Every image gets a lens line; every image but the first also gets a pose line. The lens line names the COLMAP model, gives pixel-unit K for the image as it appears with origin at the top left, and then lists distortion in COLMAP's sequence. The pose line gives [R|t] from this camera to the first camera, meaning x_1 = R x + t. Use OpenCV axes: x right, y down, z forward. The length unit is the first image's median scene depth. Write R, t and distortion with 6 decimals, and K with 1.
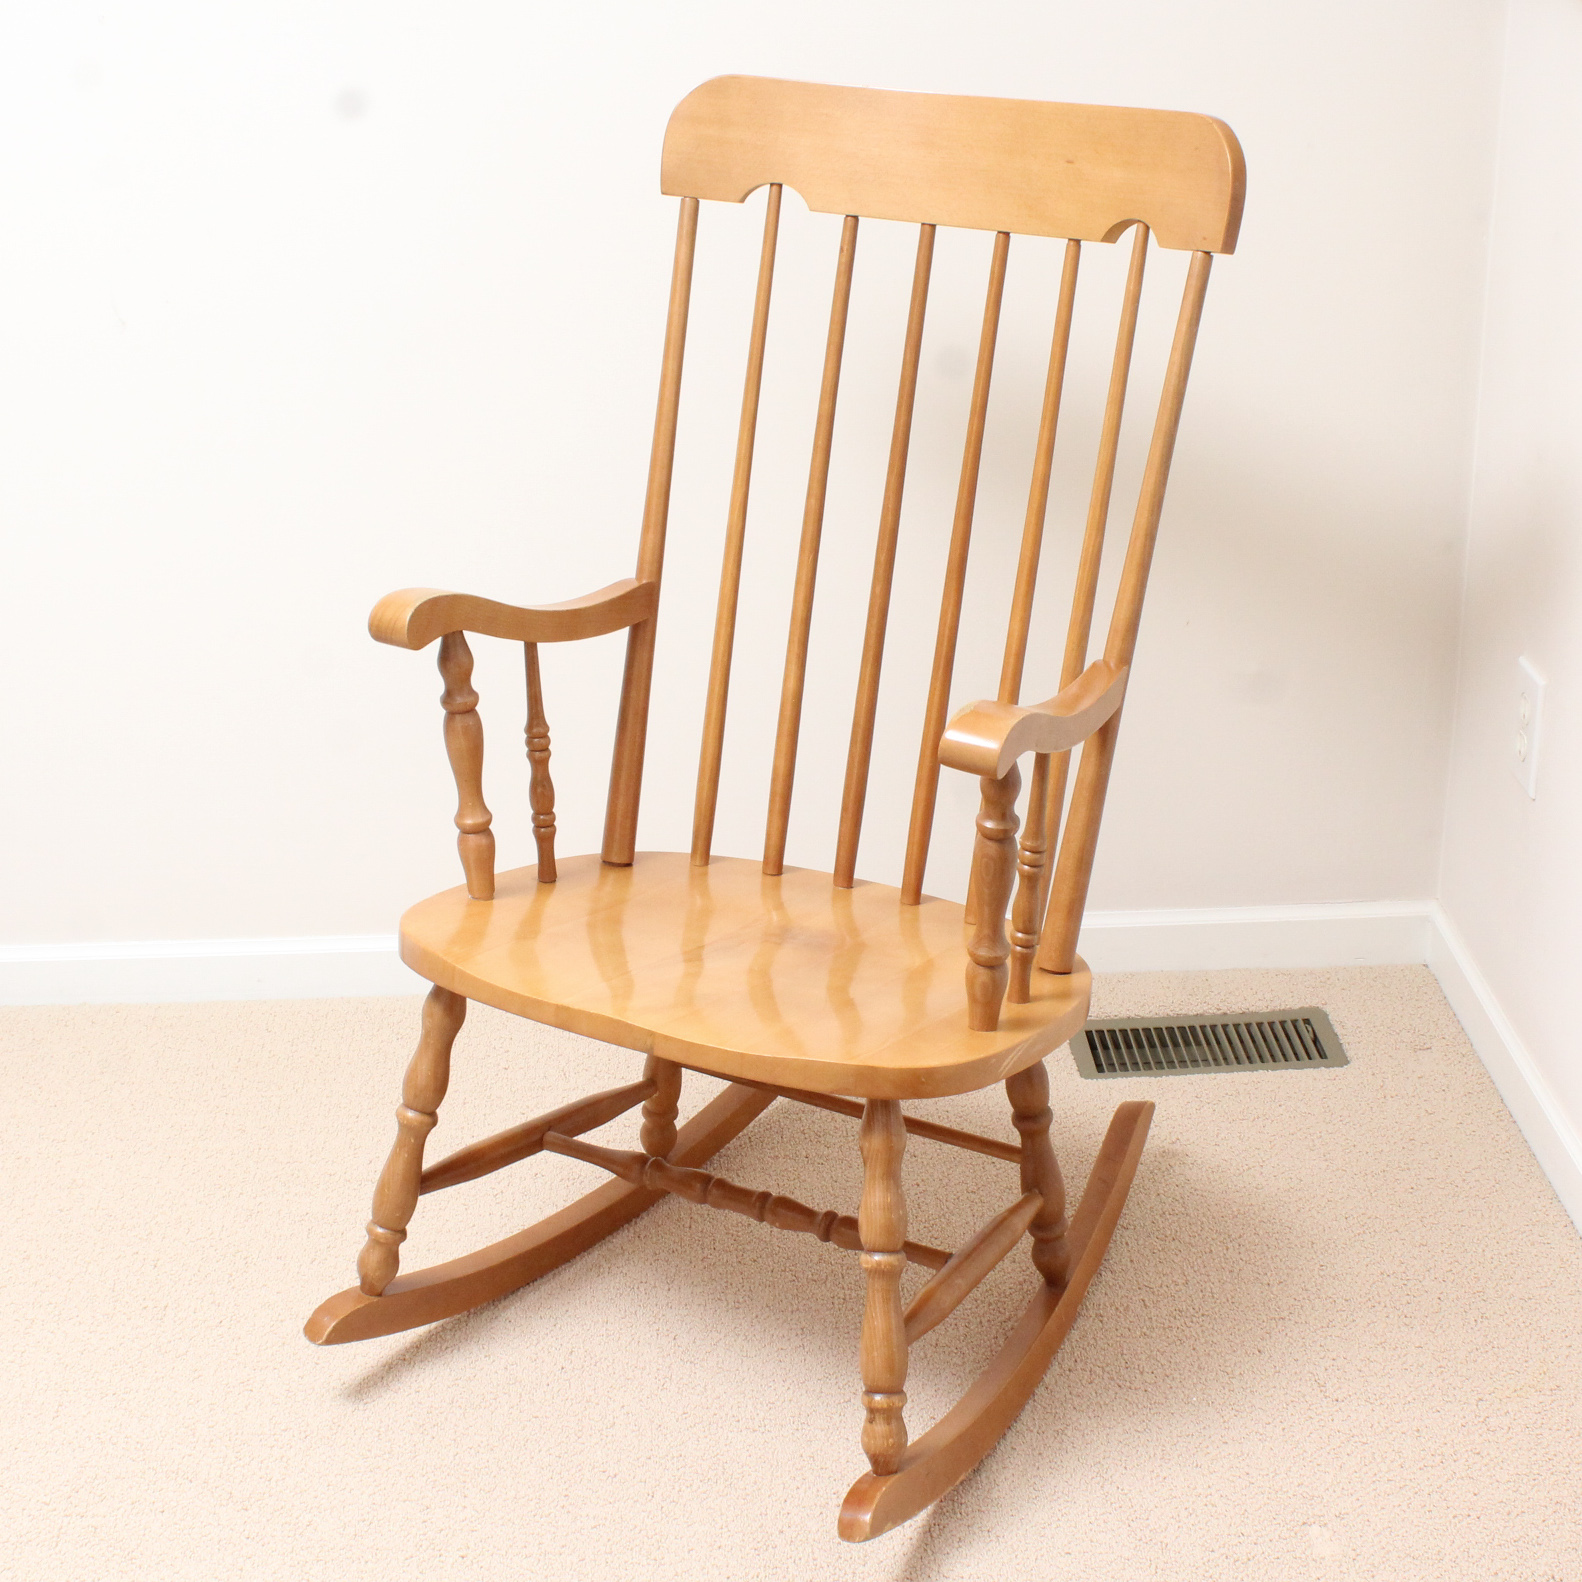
lens RADIAL K [[2831.3, 0, 791.0], [0, 2831.3, 791.0], [0, 0, 1]] dist [-0.039780, -0.106461]
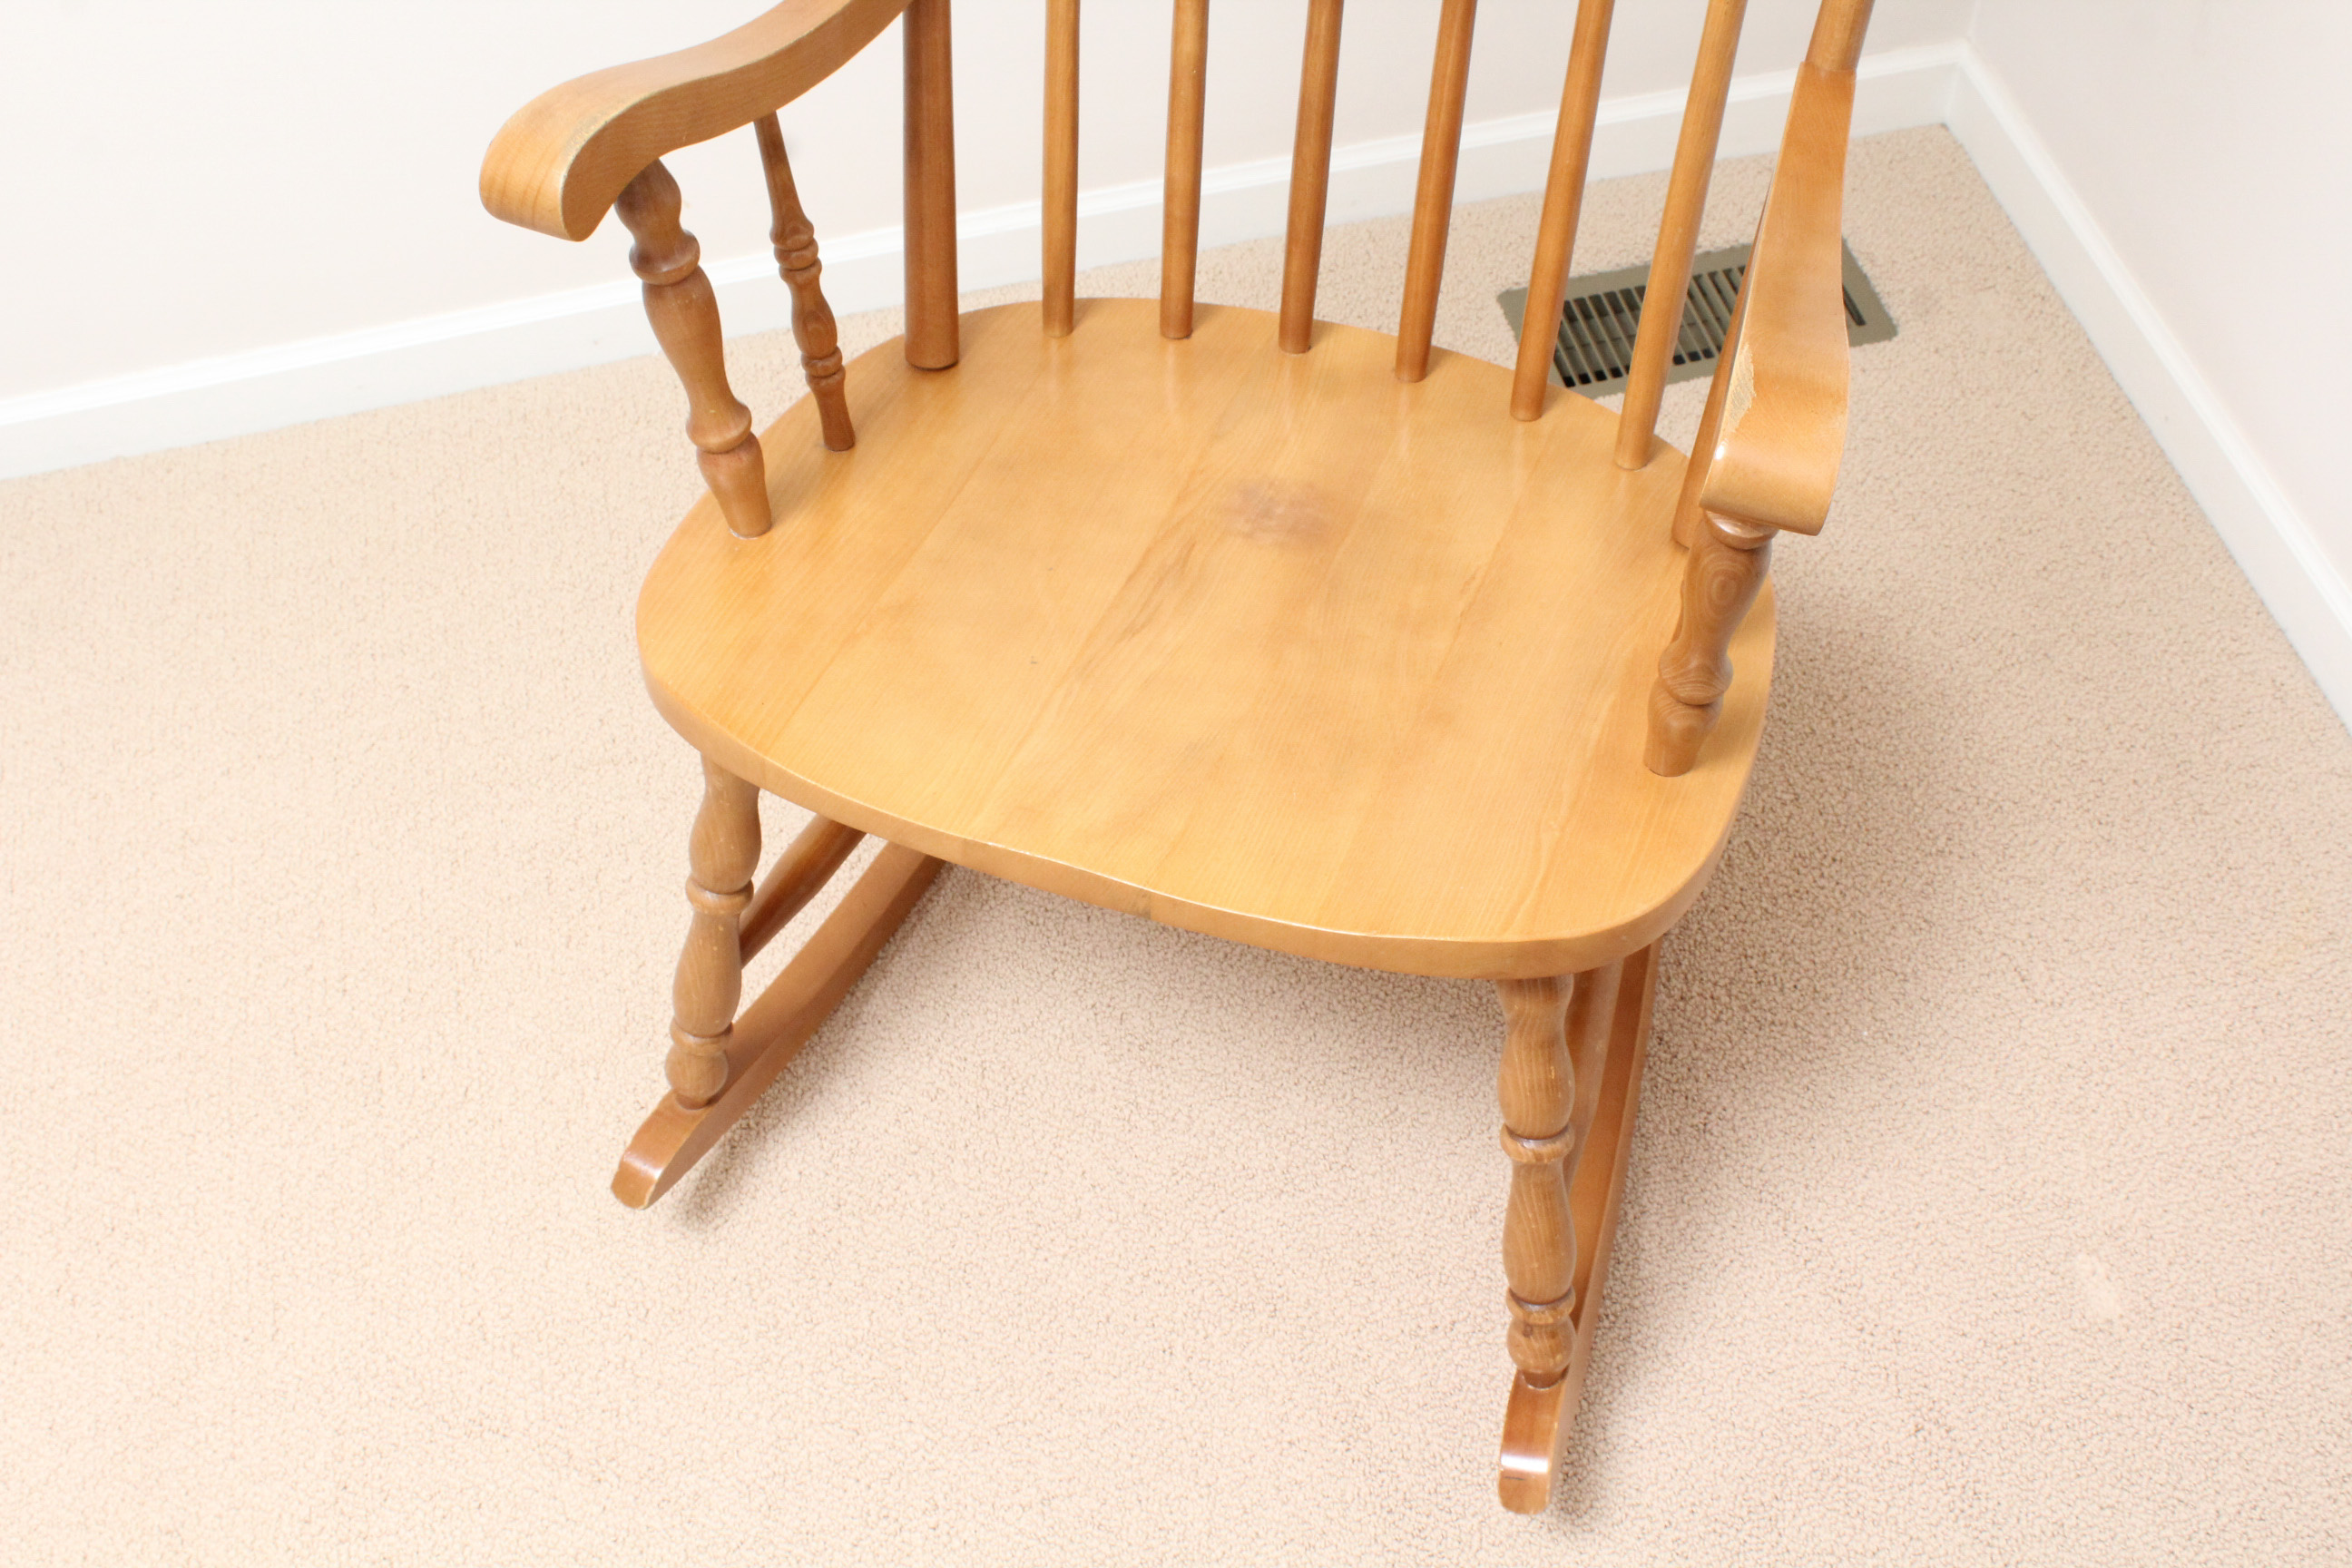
lens RADIAL K [[2534.9, 0, 1176.0], [0, 2534.9, 784.0], [0, 0, 1]] dist [-0.087143, 0.024494]
pose [[0.983733, -0.157016, 0.087263, -0.076338], [0.093672, 0.862885, 0.496644, -0.174935], [-0.153279, -0.480391, 0.863557, 0.499743]]
